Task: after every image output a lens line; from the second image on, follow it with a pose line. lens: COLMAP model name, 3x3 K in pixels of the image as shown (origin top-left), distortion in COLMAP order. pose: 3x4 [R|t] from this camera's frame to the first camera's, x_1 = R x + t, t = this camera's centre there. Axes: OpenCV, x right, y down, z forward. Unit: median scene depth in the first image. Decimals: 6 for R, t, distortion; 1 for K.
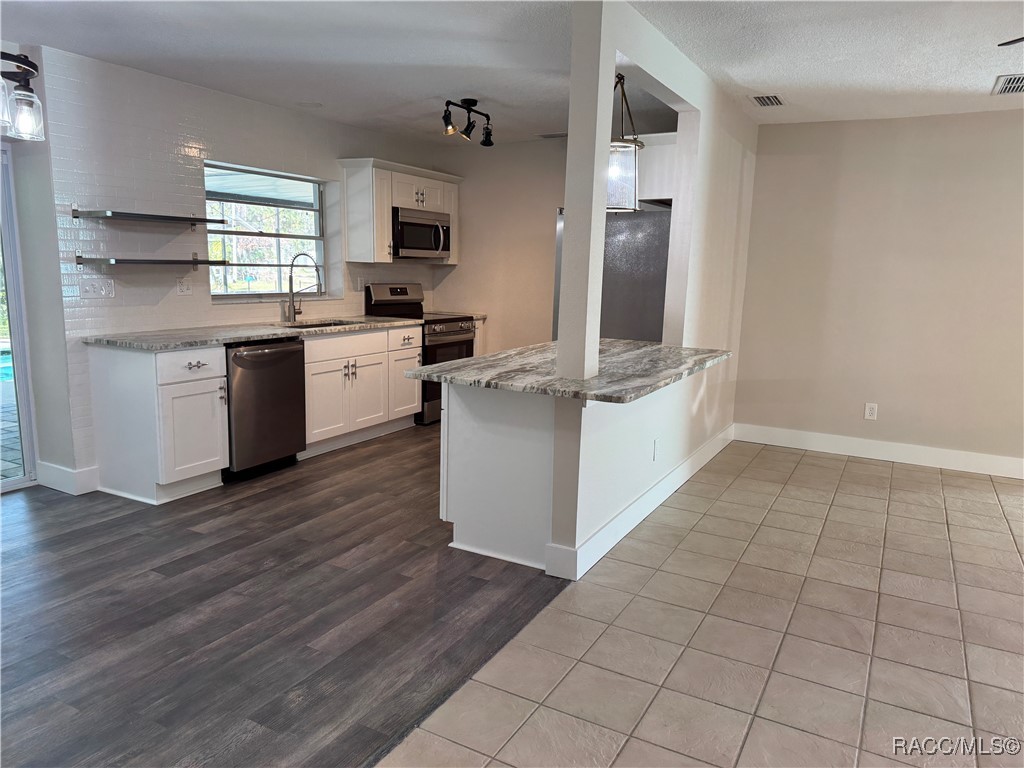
lens RADIAL K [[720.2, 0, 509.4], [0, 720.2, 391.2], [0, 0, 1]] dist [0.087639, -0.121428]
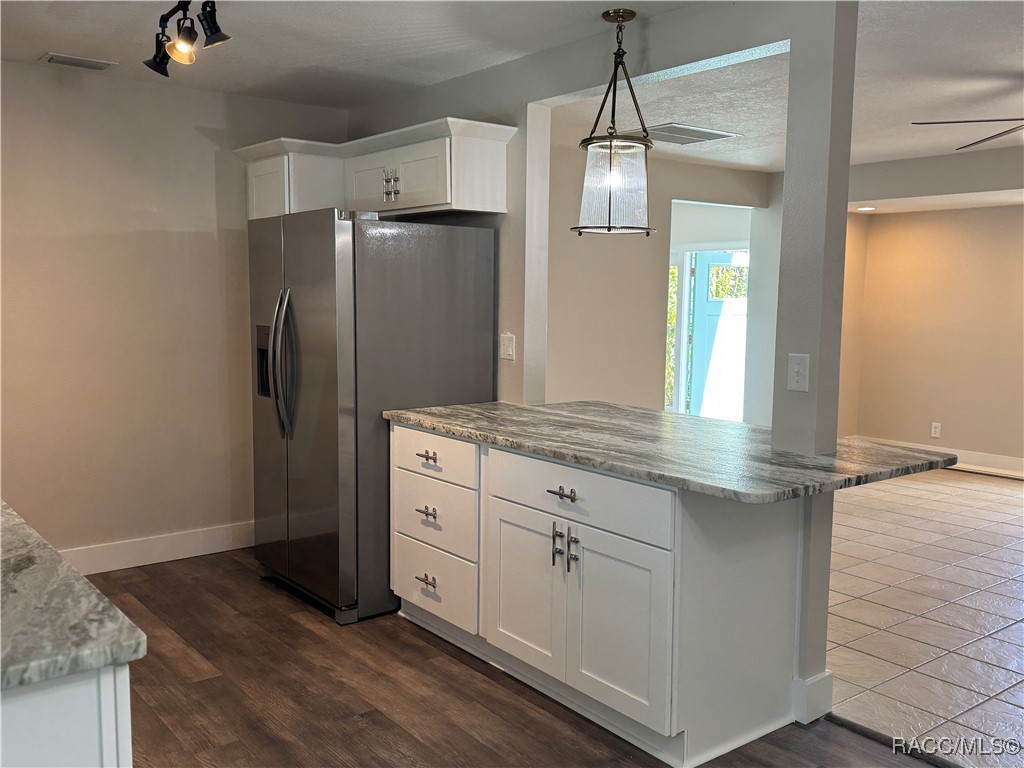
lens RADIAL K [[916.9, 0, 512.0], [0, 916.9, 384.0], [0, 0, 1]] dist [0.167833, -0.332463]
pose [[0.385302, -0.112675, 0.915886, -0.676082], [0.160667, 0.985549, 0.053654, -0.140445], [-0.908696, 0.126480, 0.397837, 0.642048]]
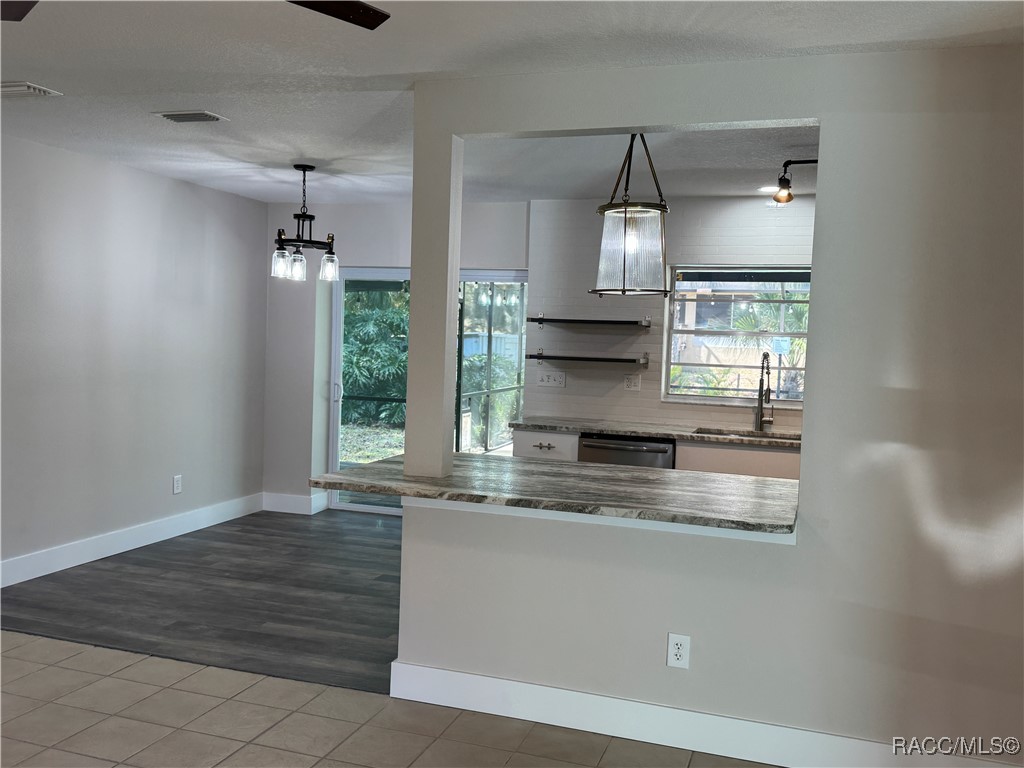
lens RADIAL K [[919.1, 0, 499.9], [0, 919.1, 383.8], [0, 0, 1]] dist [0.168206, -0.326090]
pose [[0.172871, 0.039041, -0.984170, 0.932701], [-0.200766, 0.979633, 0.003596, -0.116980], [0.964266, 0.196966, 0.177188, 0.621604]]
